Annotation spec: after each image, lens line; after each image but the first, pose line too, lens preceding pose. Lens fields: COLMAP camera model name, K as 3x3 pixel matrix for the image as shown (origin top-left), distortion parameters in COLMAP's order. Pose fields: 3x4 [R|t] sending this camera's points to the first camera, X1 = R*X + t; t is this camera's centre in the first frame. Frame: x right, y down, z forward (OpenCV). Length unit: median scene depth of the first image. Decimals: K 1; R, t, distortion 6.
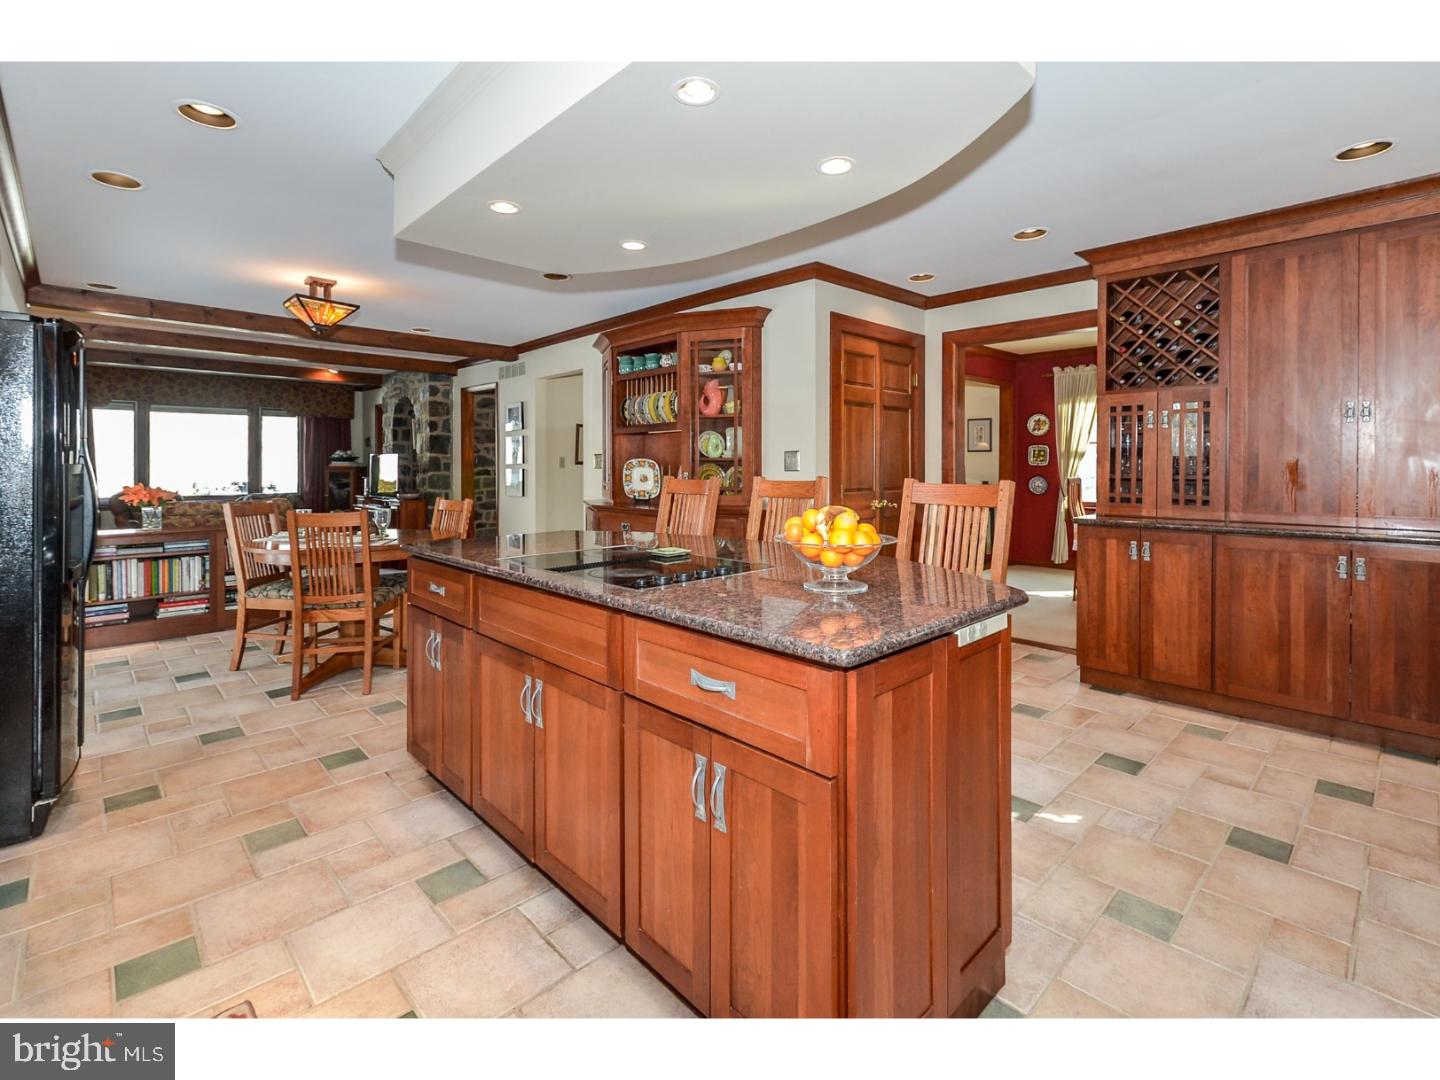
lens RADIAL K [[657.3, 0, 723.2], [0, 657.3, 470.5], [0, 0, 1]] dist [-0.000058, 0.000279]
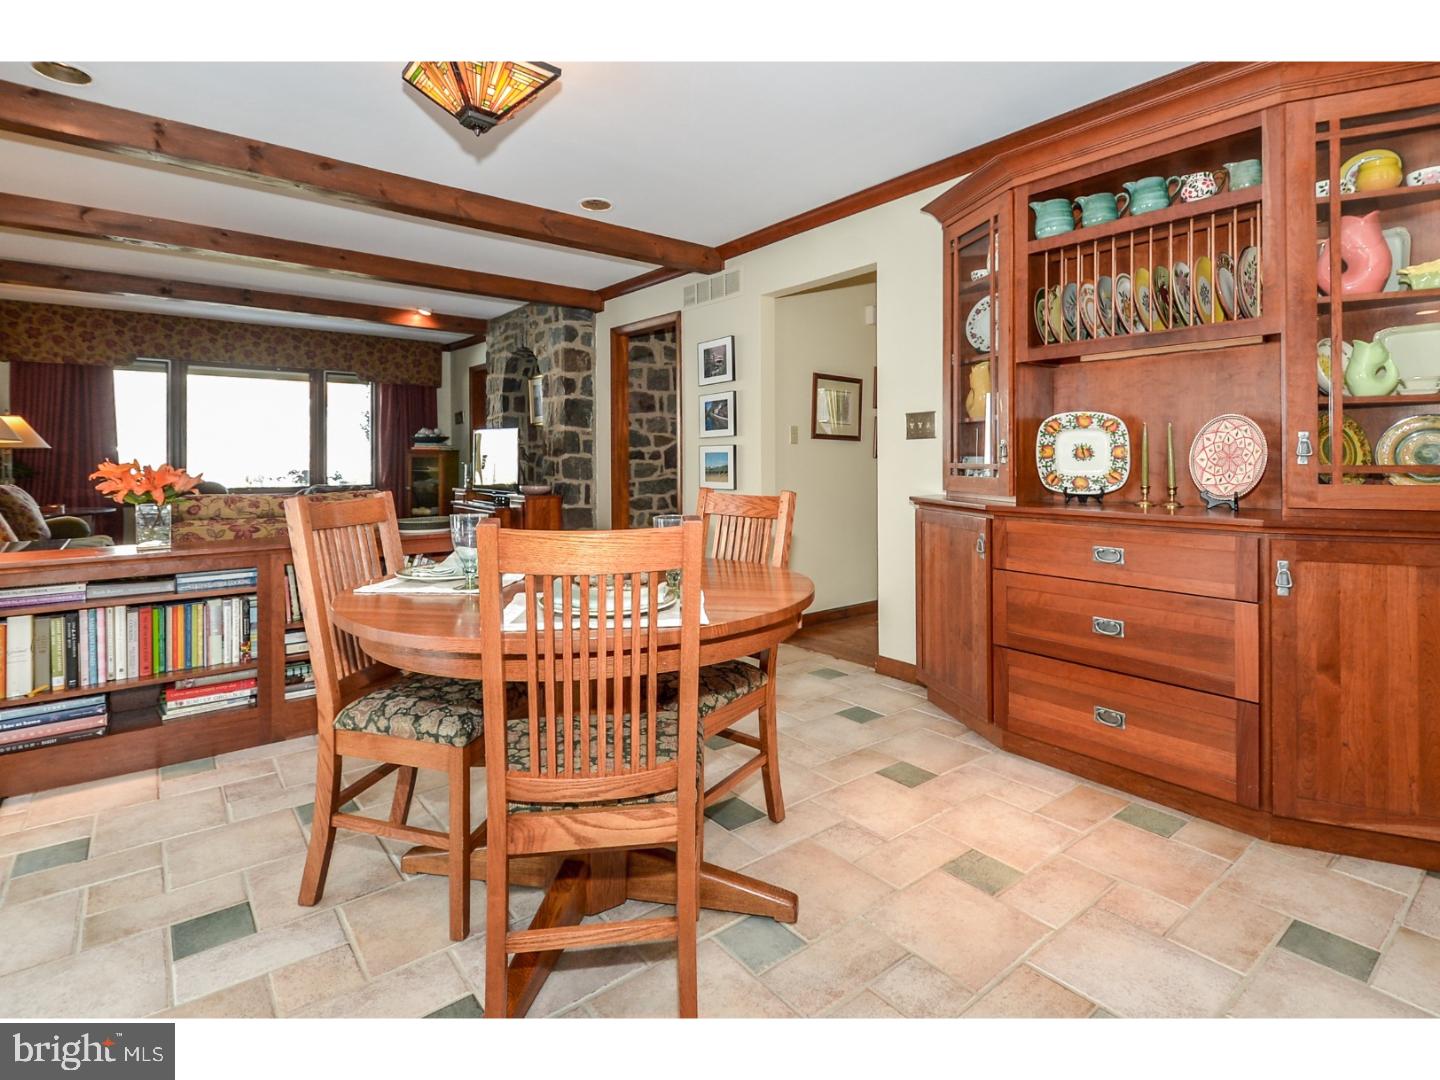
lens RADIAL K [[711.1, 0, 714.3], [0, 711.1, 463.3], [0, 0, 1]] dist [0.001015, 0.000034]
pose [[0.995136, 0.000533, -0.098507, -0.222052], [-0.000826, 0.999995, -0.002940, 0.014462], [0.098505, 0.003007, 0.995132, 0.287867]]
